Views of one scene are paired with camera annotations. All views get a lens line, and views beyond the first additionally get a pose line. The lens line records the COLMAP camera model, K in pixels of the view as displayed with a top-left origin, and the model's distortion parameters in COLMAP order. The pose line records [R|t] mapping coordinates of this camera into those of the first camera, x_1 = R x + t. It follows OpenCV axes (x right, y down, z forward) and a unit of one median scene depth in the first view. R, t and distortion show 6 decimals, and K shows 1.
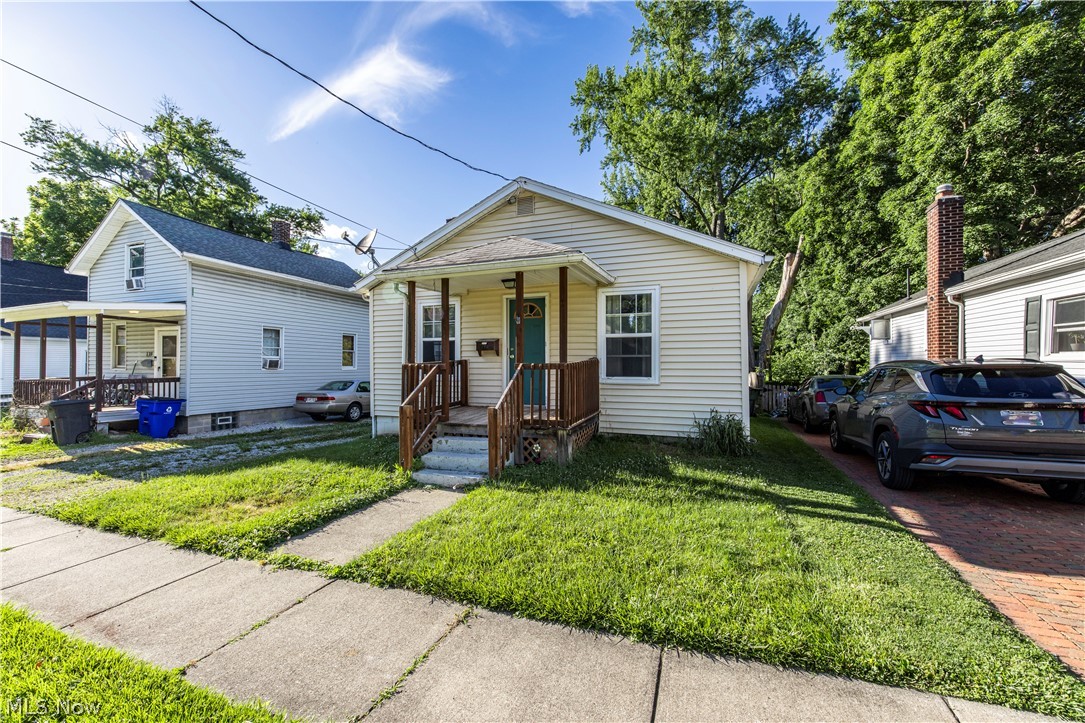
lens RADIAL K [[444.5, 0, 540.7], [0, 444.5, 367.5], [0, 0, 1]] dist [-0.005361, 0.002219]
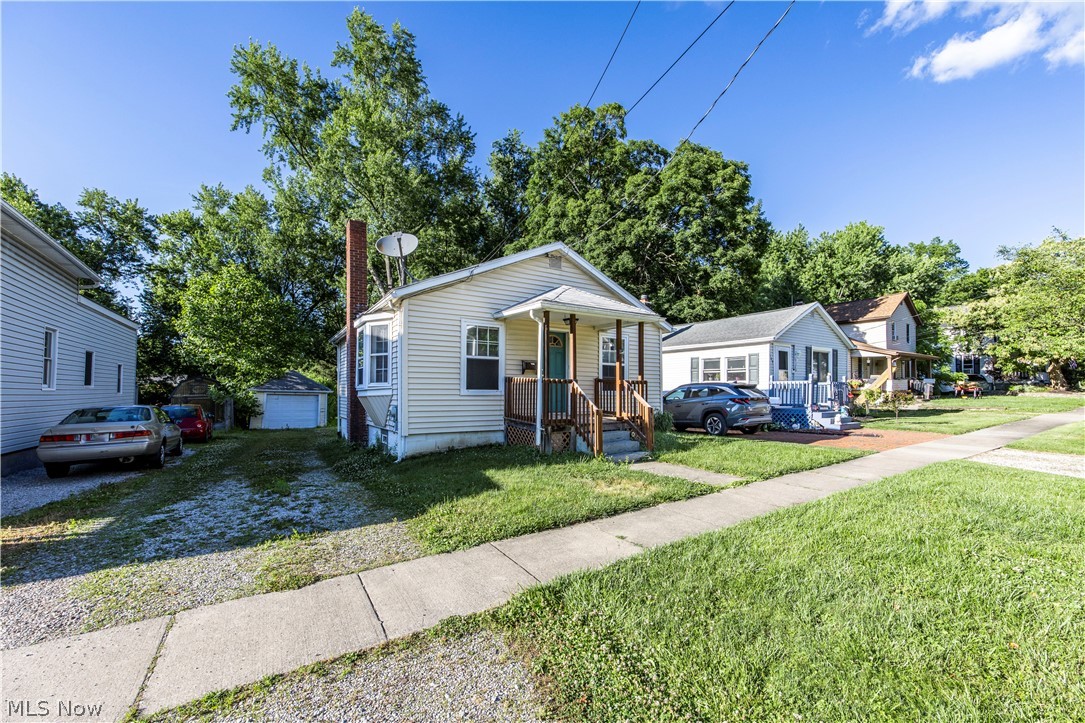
lens RADIAL K [[444.5, 0, 553.5], [0, 444.5, 384.5], [0, 0, 1]] dist [-0.005361, 0.002219]
pose [[0.566865, 0.016060, 0.823654, -0.969737], [0.003718, 0.999750, -0.022053, 0.025738], [-0.823802, 0.015564, 0.566664, 0.226887]]
